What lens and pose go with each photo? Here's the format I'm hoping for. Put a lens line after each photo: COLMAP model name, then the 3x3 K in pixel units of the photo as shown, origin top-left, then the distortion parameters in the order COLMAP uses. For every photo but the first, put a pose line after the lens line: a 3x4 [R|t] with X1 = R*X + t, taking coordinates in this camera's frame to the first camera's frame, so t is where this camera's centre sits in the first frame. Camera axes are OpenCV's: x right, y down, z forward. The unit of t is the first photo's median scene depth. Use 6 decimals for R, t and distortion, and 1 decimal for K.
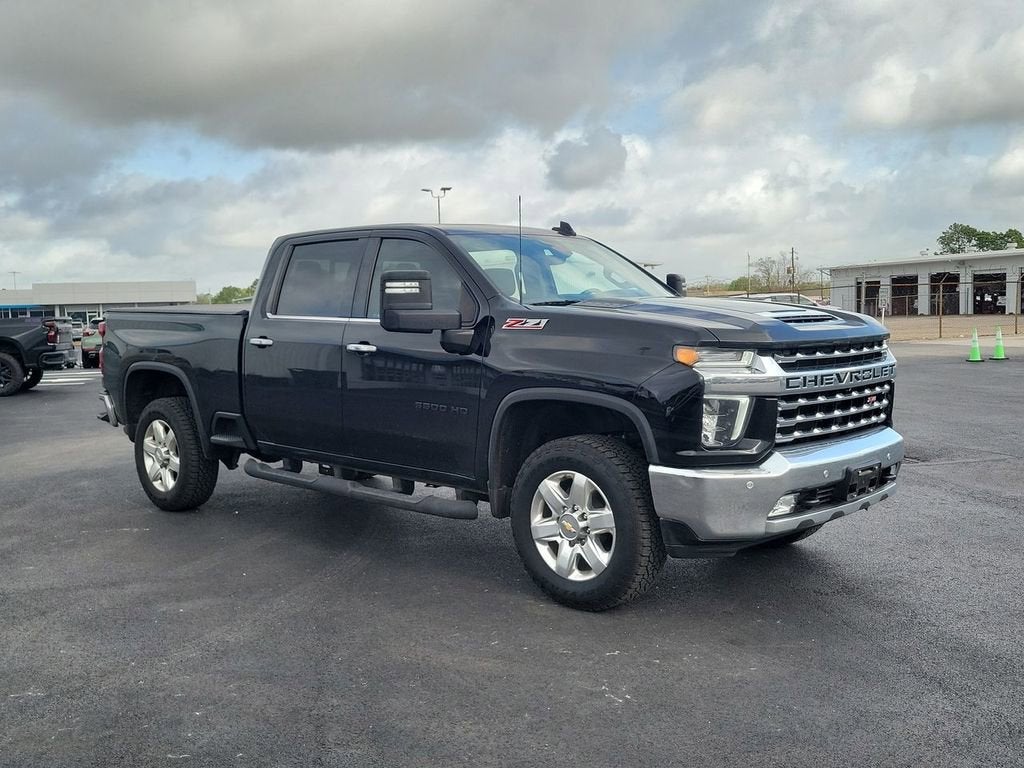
lens RADIAL K [[1049.2, 0, 519.6], [0, 1049.2, 391.1], [0, 0, 1]] dist [0.055418, 0.000000]
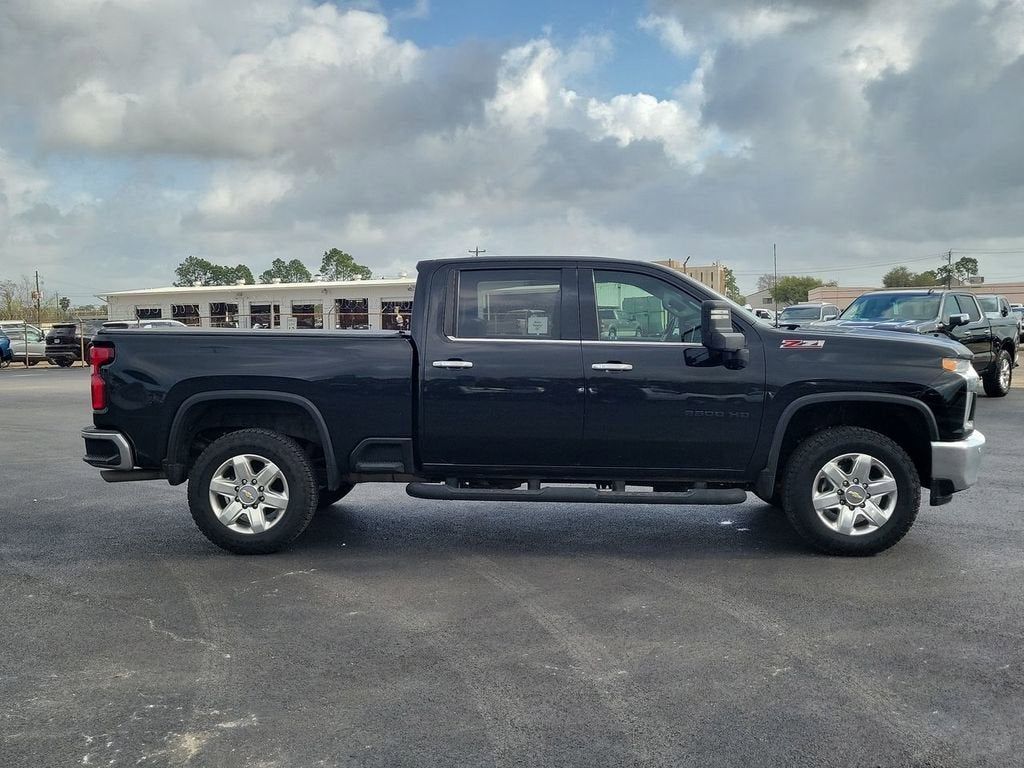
lens RADIAL K [[1063.7, 0, 521.3], [0, 1063.7, 411.3], [0, 0, 1]] dist [0.079220, 0.000000]
pose [[0.763993, -0.040992, 0.643921, -1.089486], [0.047510, 0.998845, 0.007218, -0.007303], [-0.643473, 0.025078, 0.765058, 0.213220]]
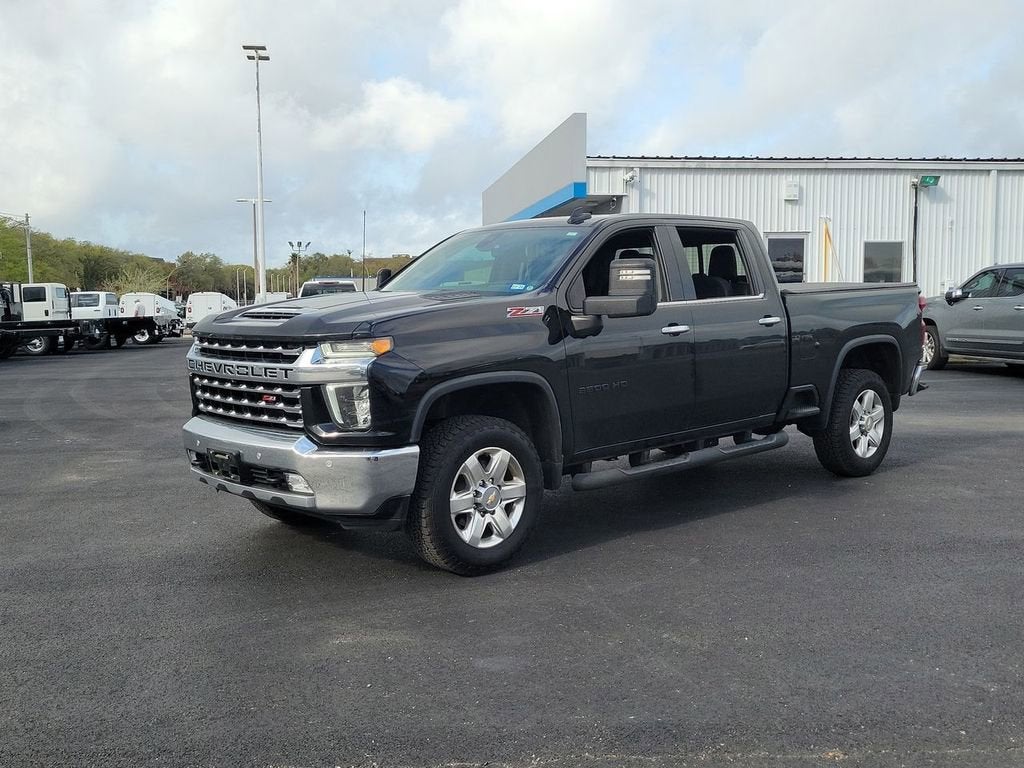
lens RADIAL K [[1049.2, 0, 511.5], [0, 1049.2, 385.4], [0, 0, 1]] dist [0.055418, 0.000000]
pose [[-0.070355, 0.113070, -0.991093, 1.423127], [-0.069641, 0.990574, 0.117955, -0.151332], [0.995088, 0.077320, -0.061818, 1.397024]]
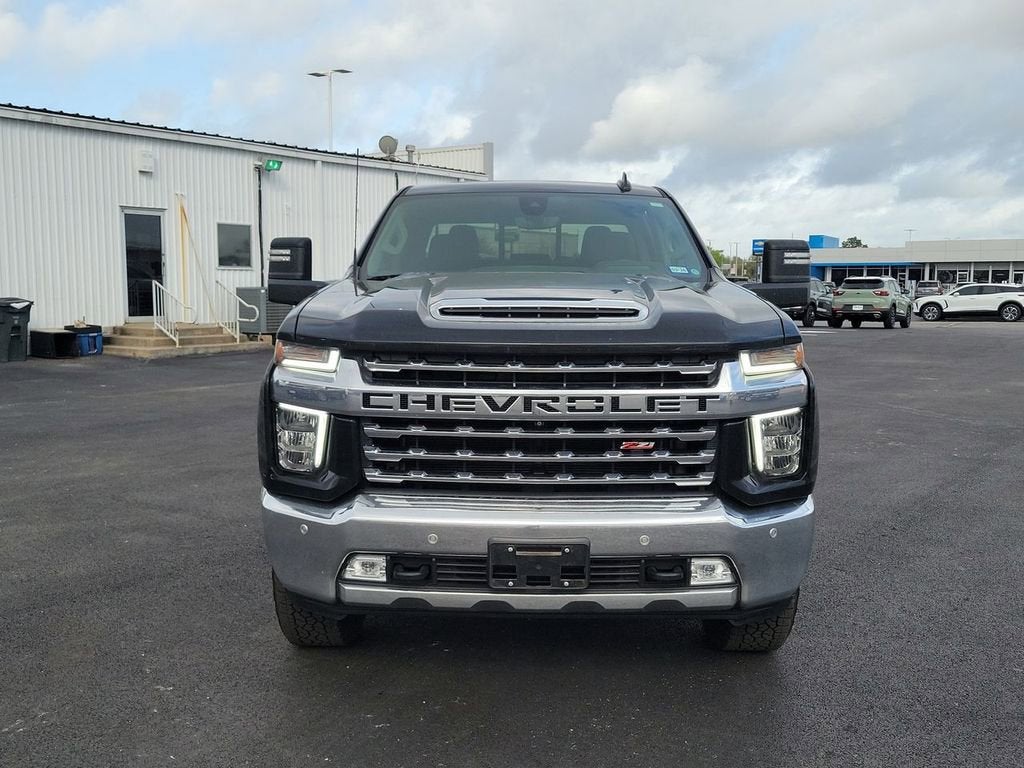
lens RADIAL K [[1049.2, 0, 513.7], [0, 1049.2, 382.6], [0, 0, 1]] dist [0.055418, 0.000000]
pose [[0.672200, 0.104006, -0.733028, 0.799095], [-0.080614, 0.994479, 0.067177, -0.071418], [0.735967, 0.013935, 0.676873, 0.563341]]
